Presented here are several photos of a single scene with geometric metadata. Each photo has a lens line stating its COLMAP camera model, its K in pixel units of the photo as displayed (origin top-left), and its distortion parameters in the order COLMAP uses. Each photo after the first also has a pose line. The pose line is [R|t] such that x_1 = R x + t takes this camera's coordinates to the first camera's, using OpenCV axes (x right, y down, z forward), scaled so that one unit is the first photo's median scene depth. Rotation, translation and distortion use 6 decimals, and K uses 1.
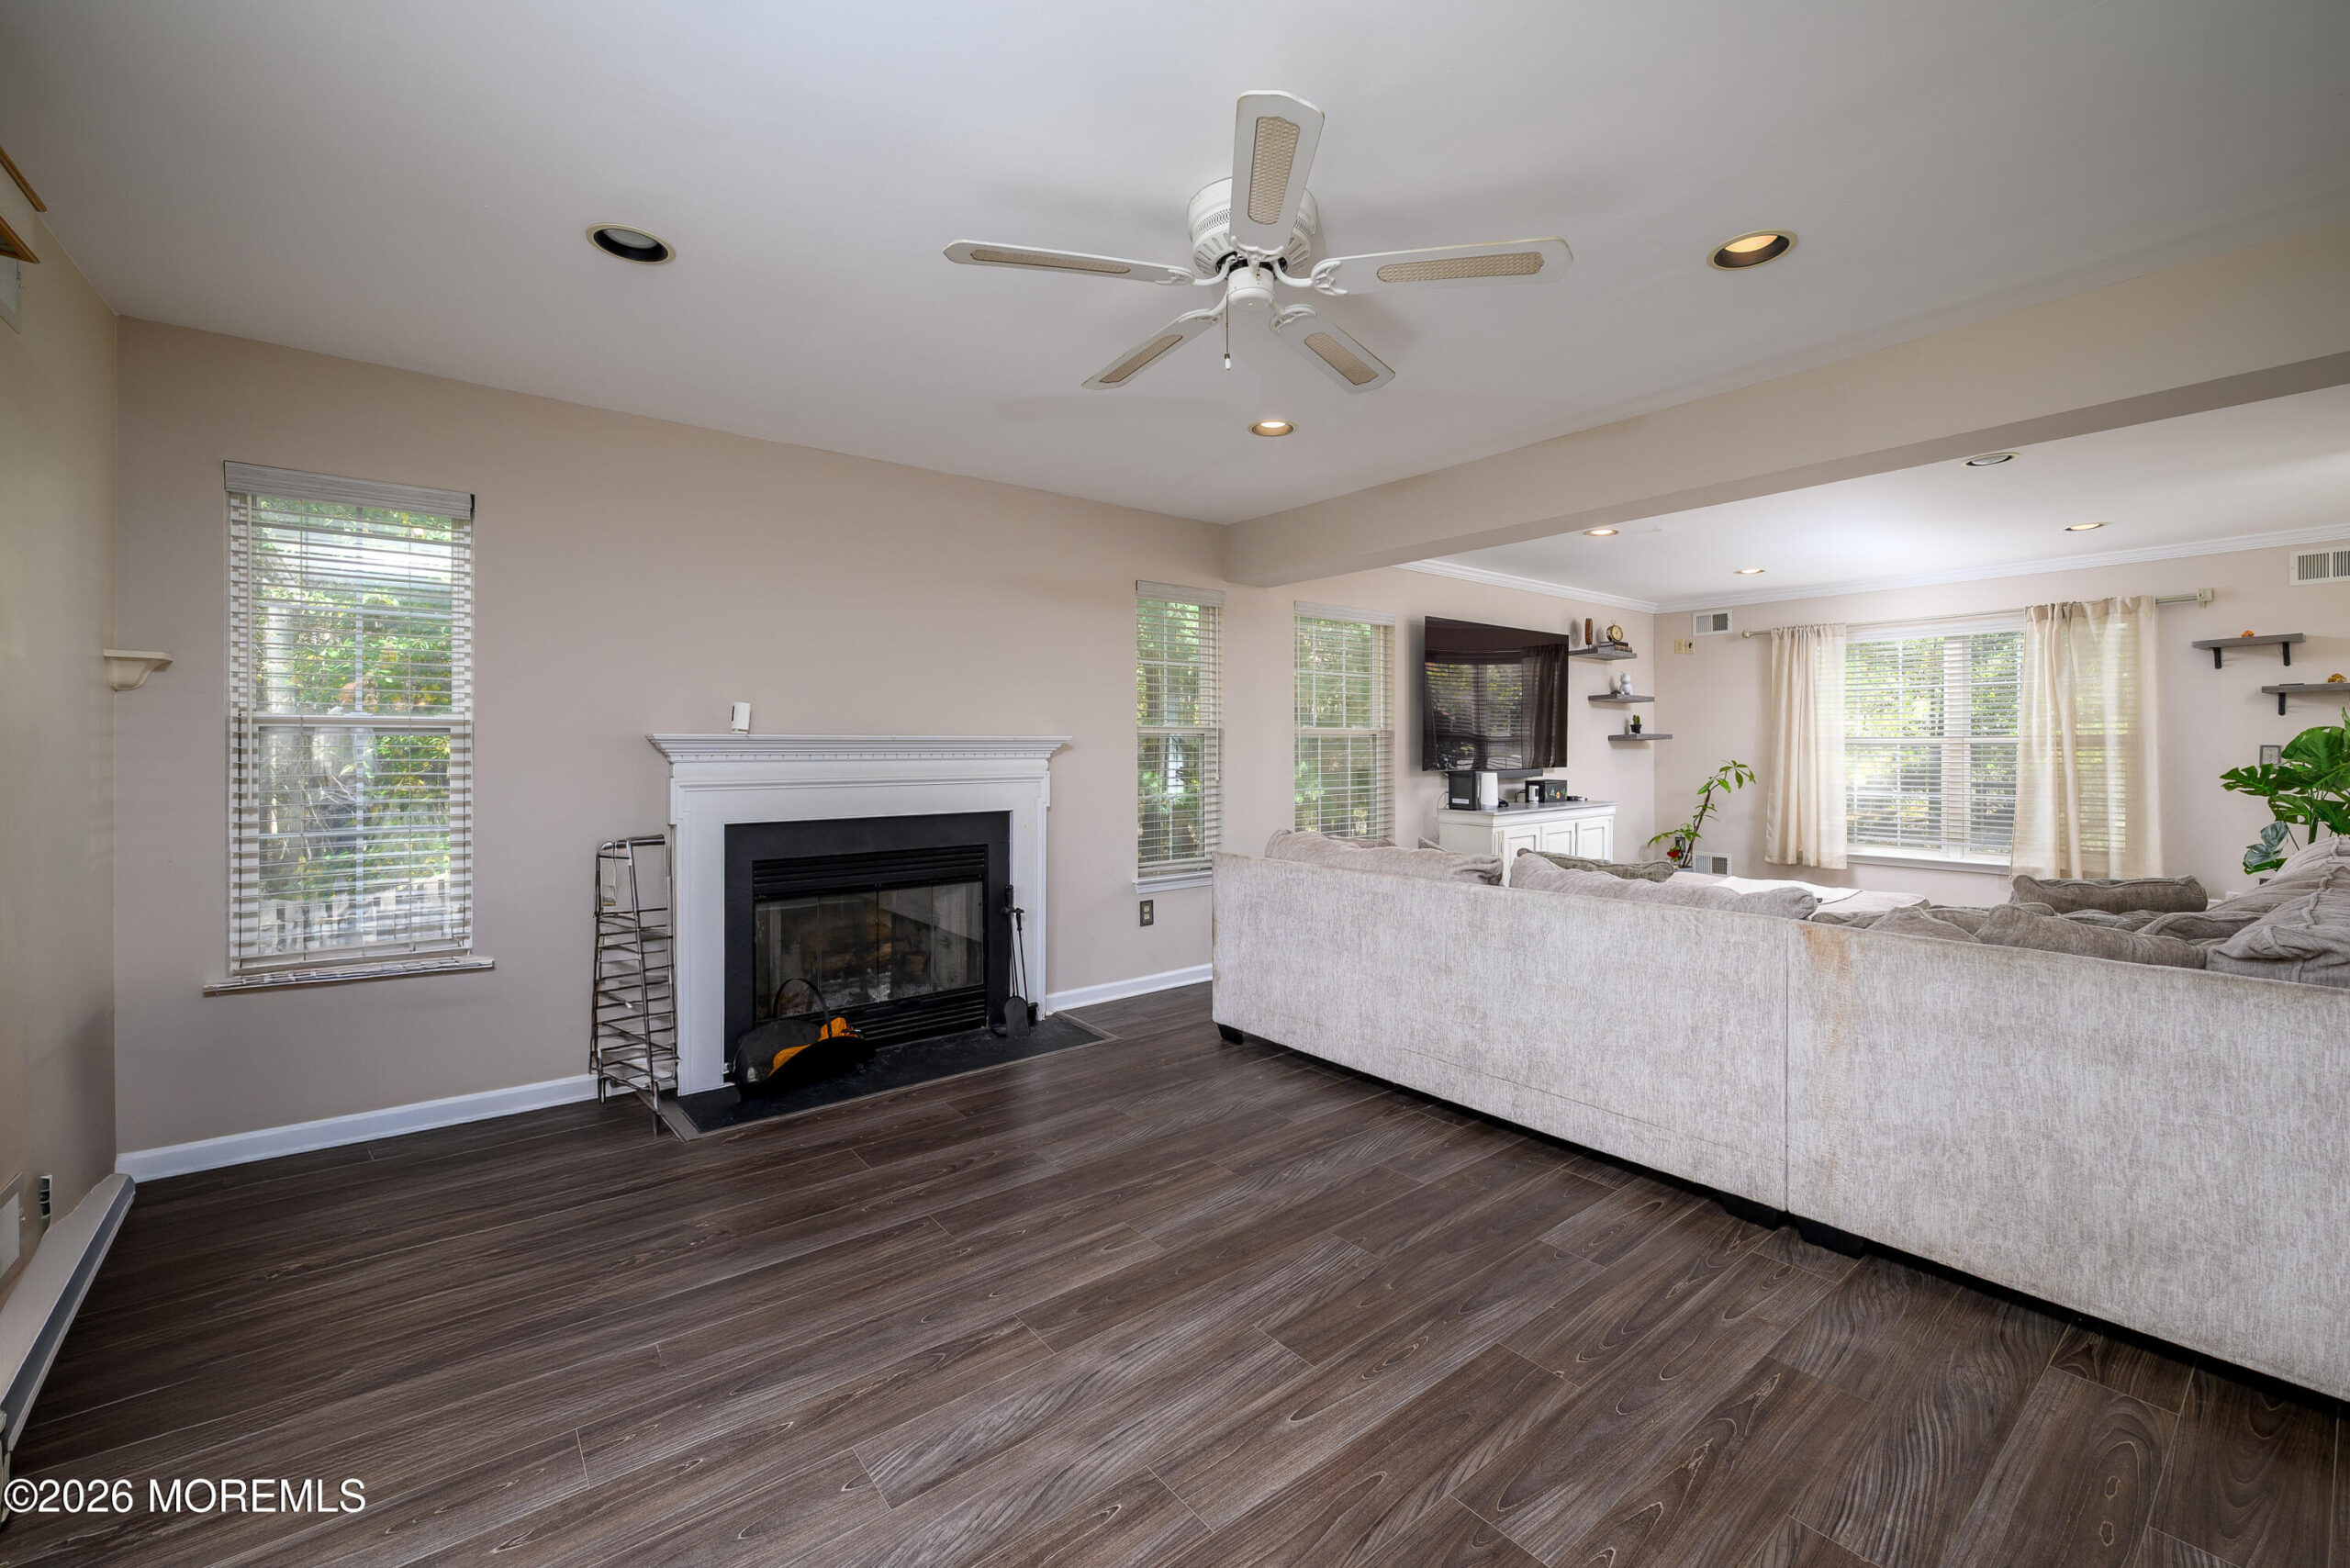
lens RADIAL K [[944.6, 0, 1176.6], [0, 944.6, 739.9], [0, 0, 1]] dist [-0.003017, -0.000166]
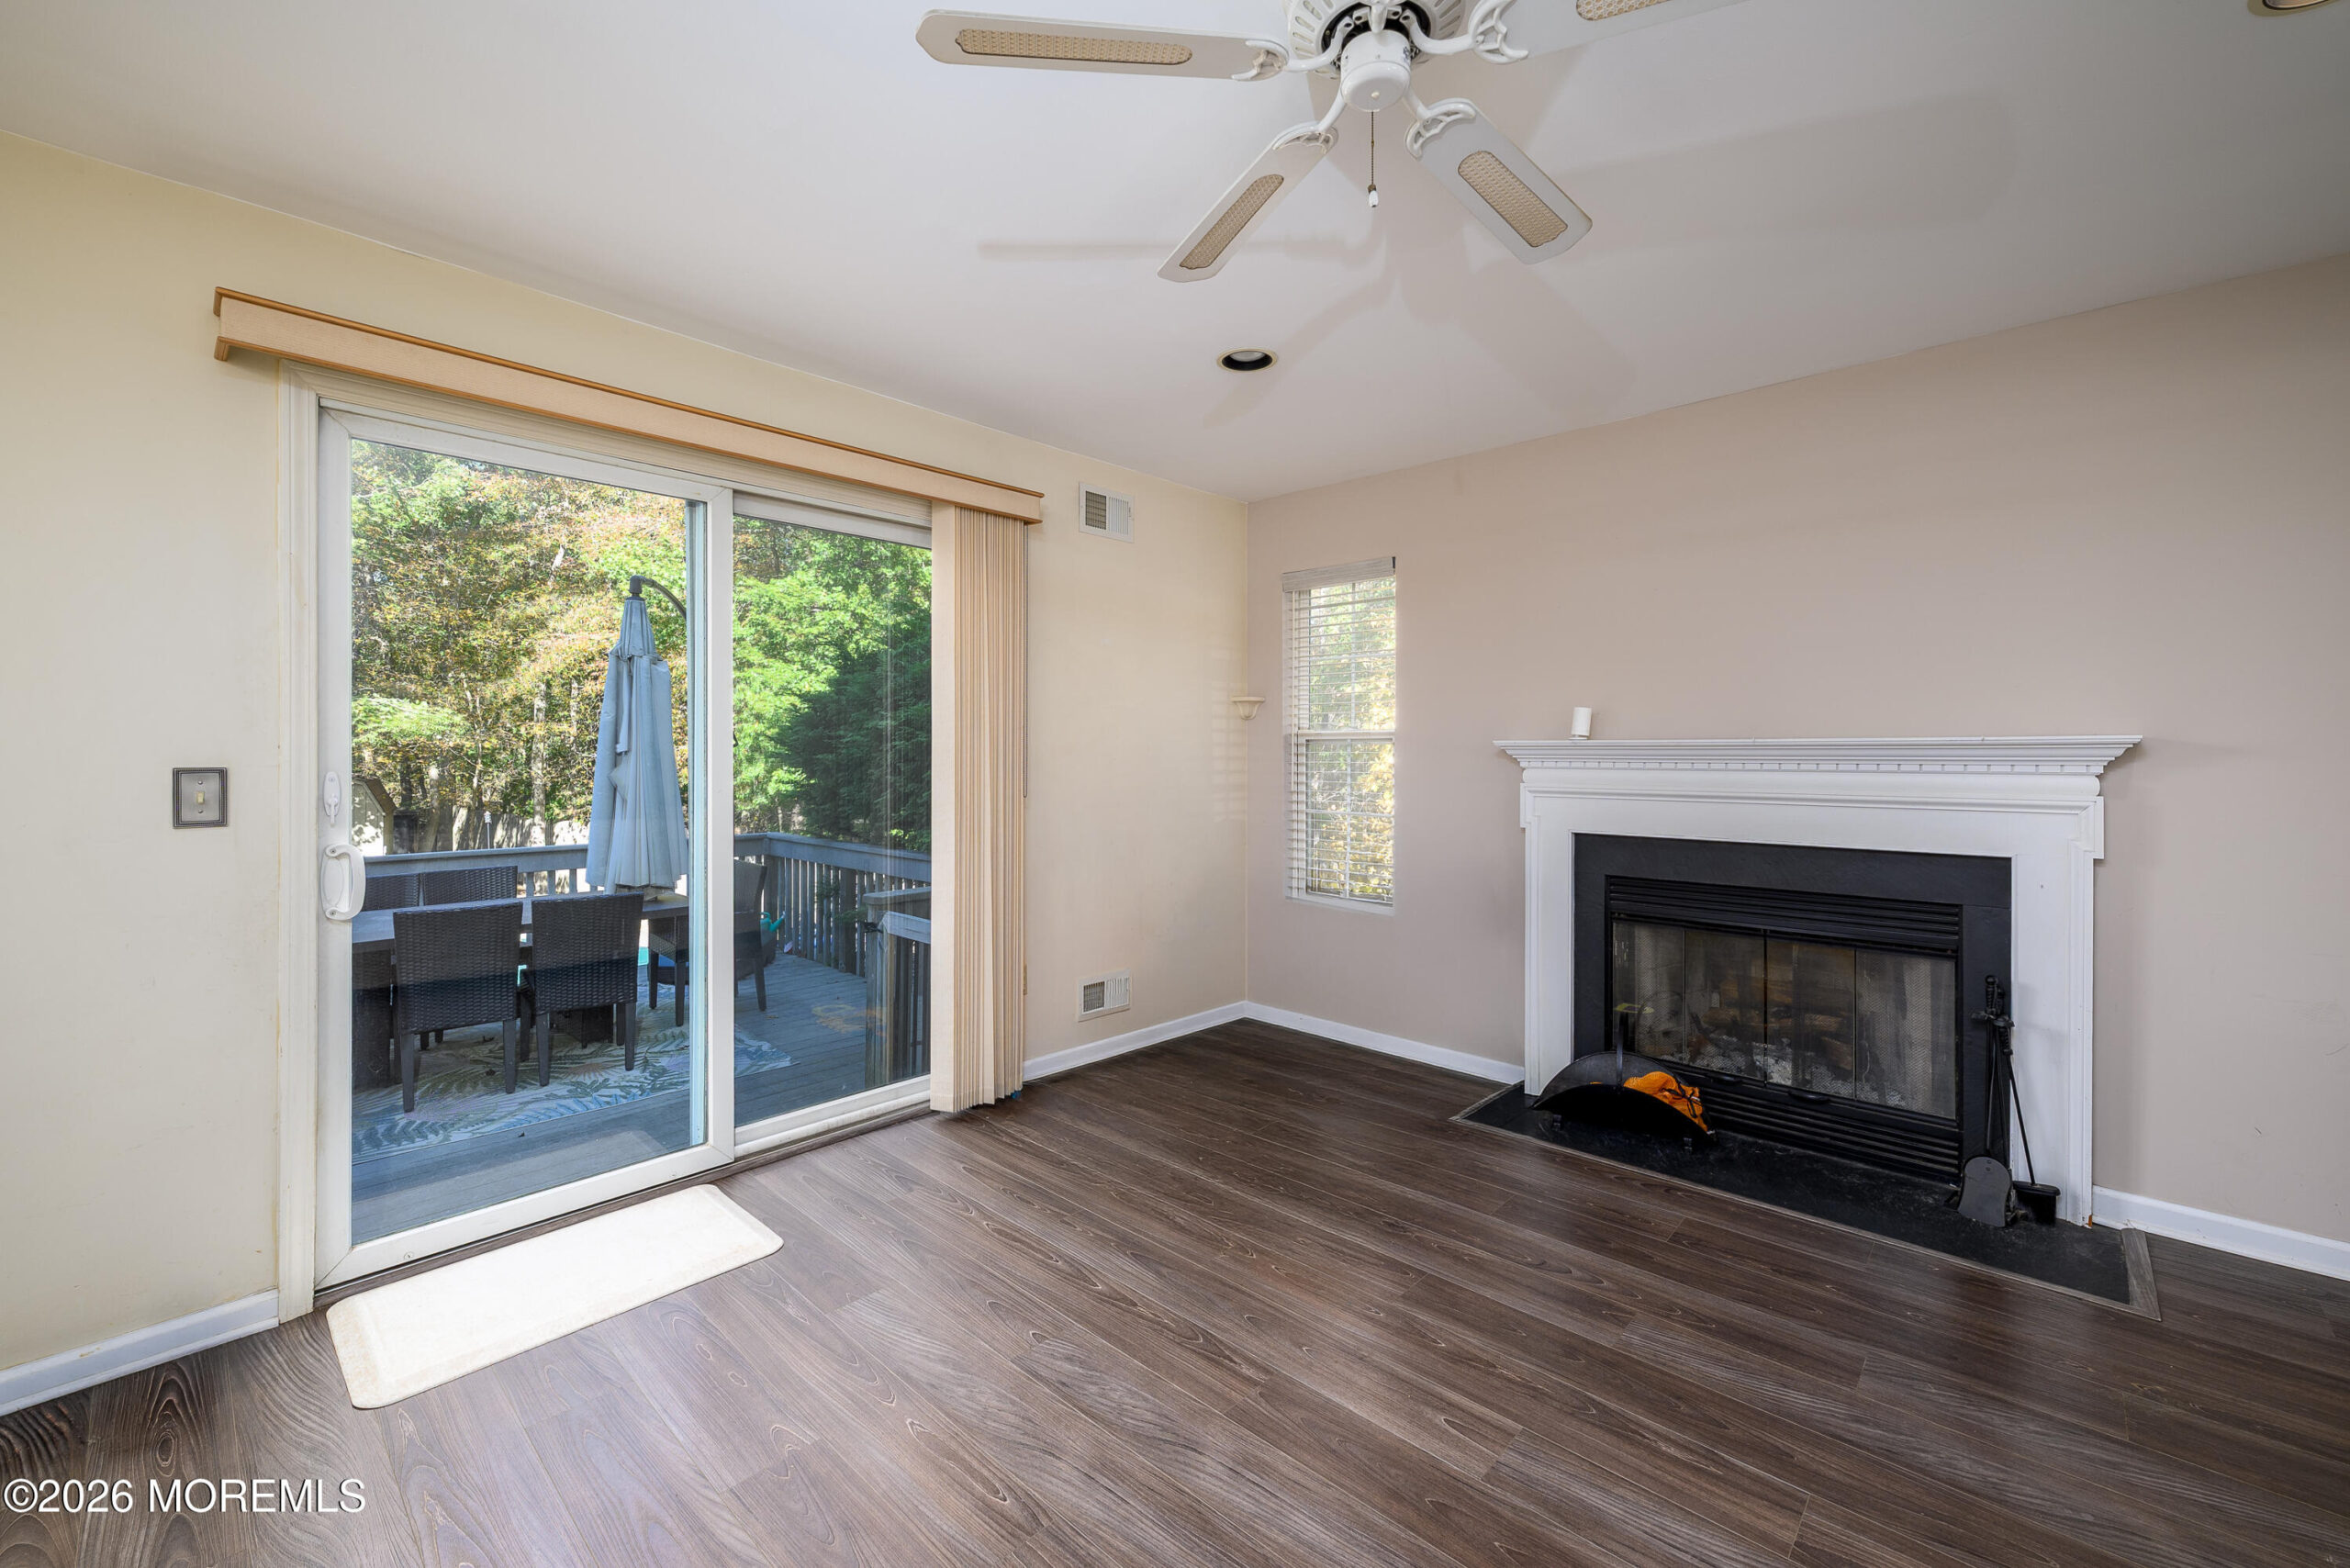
lens RADIAL K [[944.6, 0, 1176.6], [0, 944.6, 739.9], [0, 0, 1]] dist [-0.003017, -0.000166]
pose [[0.154205, -0.013637, -0.987945, 0.436018], [0.004099, 0.999905, -0.013162, 0.004969], [0.988030, -0.002020, 0.154246, 0.458632]]
